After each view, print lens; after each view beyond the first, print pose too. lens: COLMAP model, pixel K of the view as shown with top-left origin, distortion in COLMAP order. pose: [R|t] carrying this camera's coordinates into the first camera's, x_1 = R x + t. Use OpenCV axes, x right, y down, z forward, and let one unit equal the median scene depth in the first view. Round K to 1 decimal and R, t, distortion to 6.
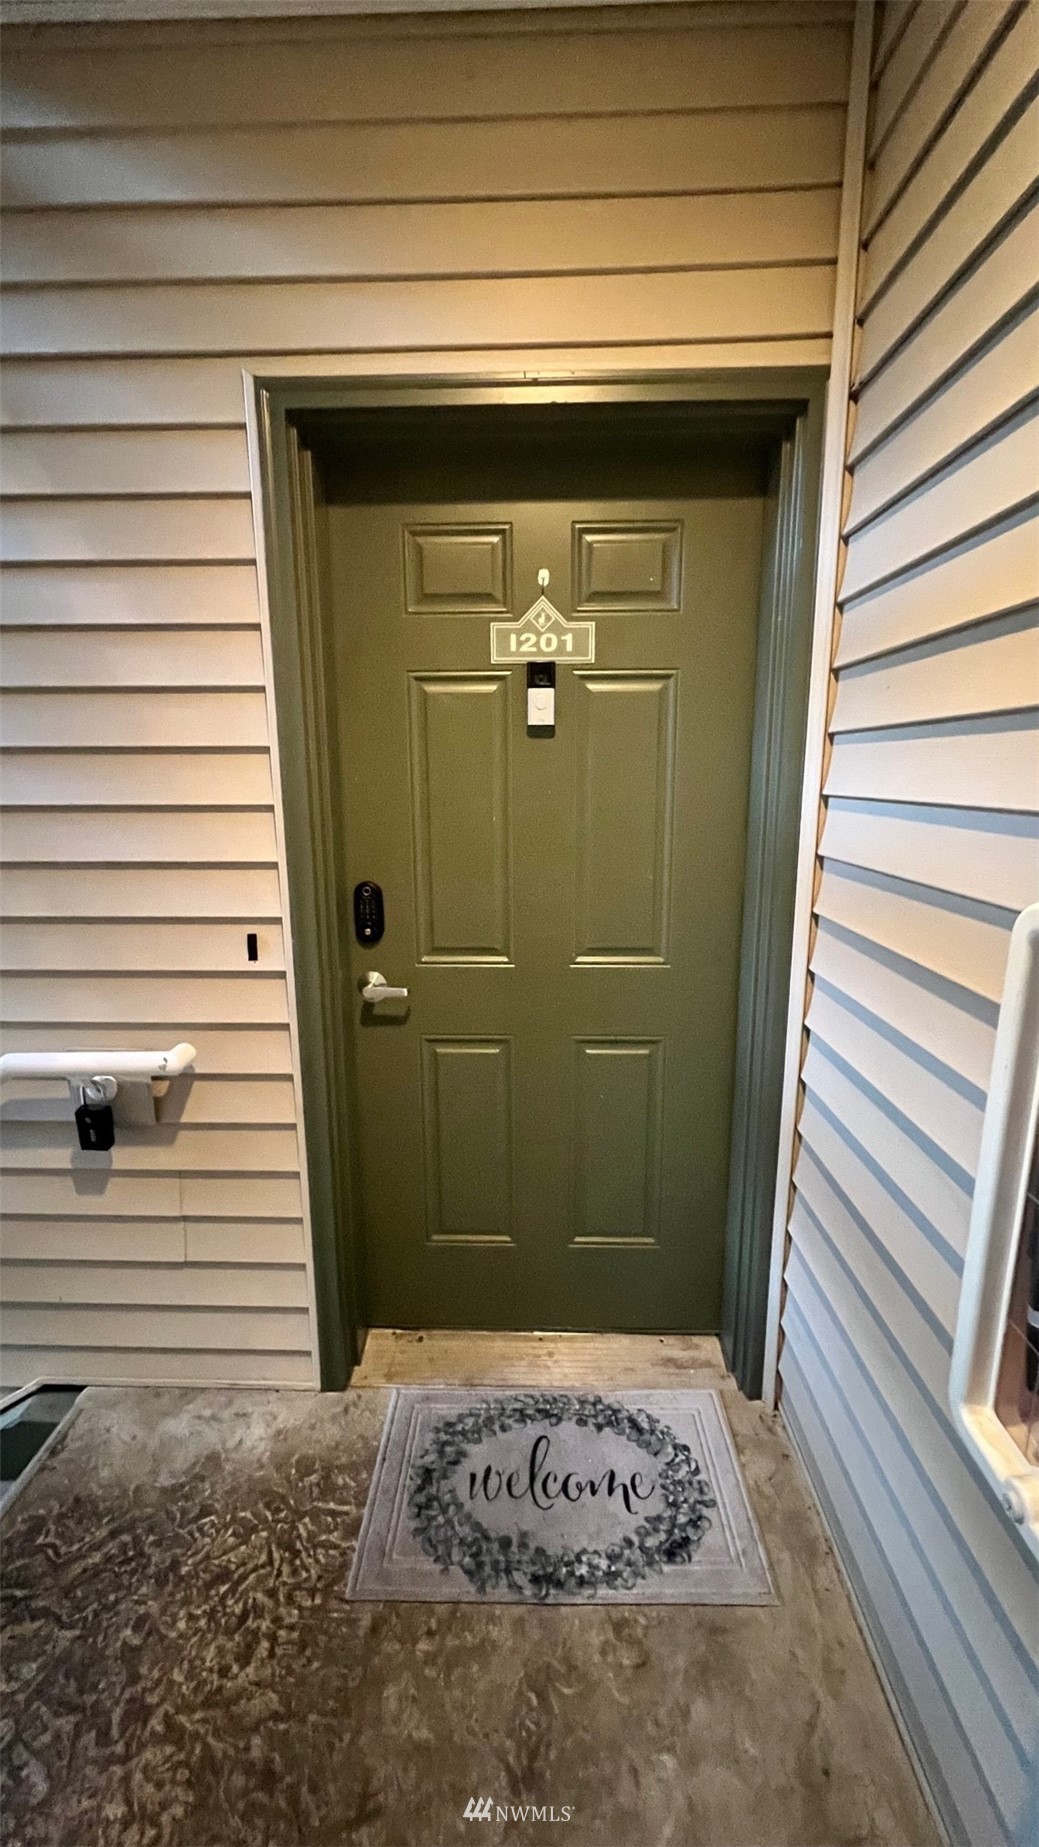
lens RADIAL K [[715.5, 0, 519.5], [0, 715.5, 923.5], [0, 0, 1]] dist [0.001413, 0.000176]
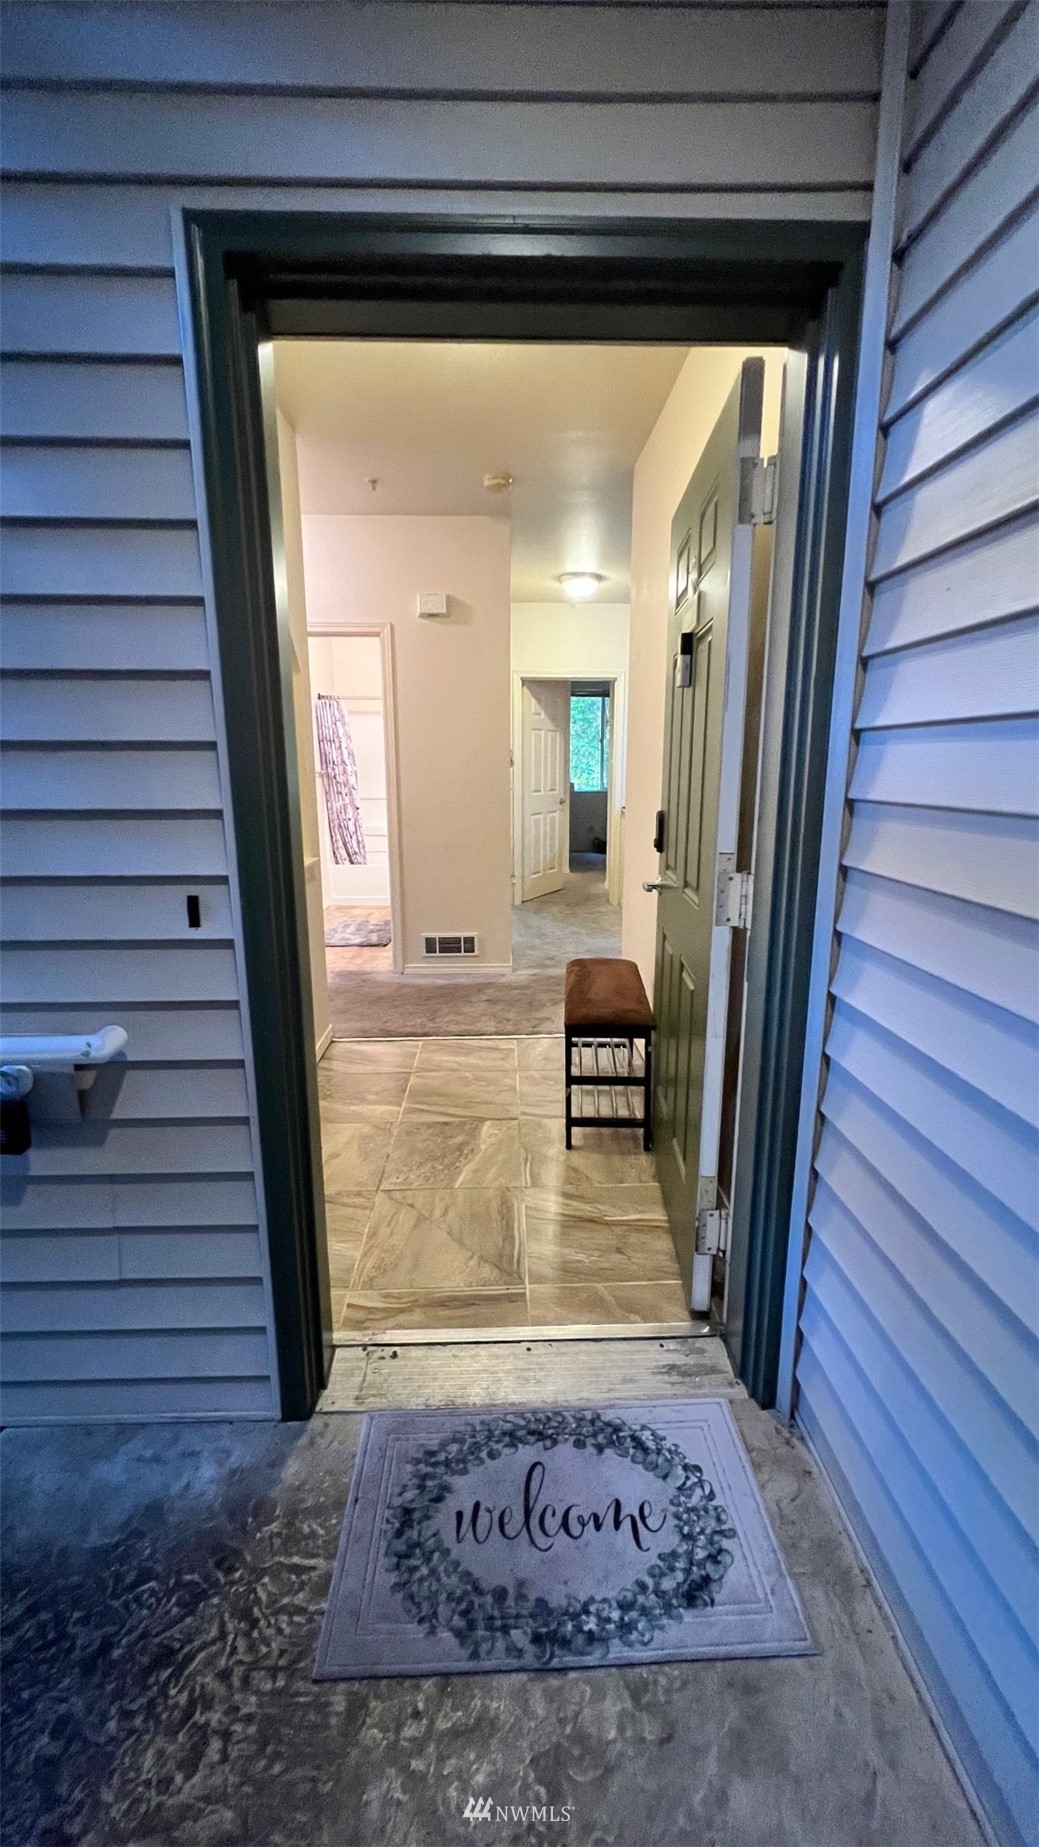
lens RADIAL K [[714.5, 0, 519.5], [0, 714.5, 923.5], [0, 0, 1]] dist [-0.000203, 0.000005]
pose [[0.998487, -0.008246, 0.054364, -0.036605], [0.007537, 0.999884, 0.013225, 0.044069], [-0.054466, -0.012795, 0.998434, 0.148270]]
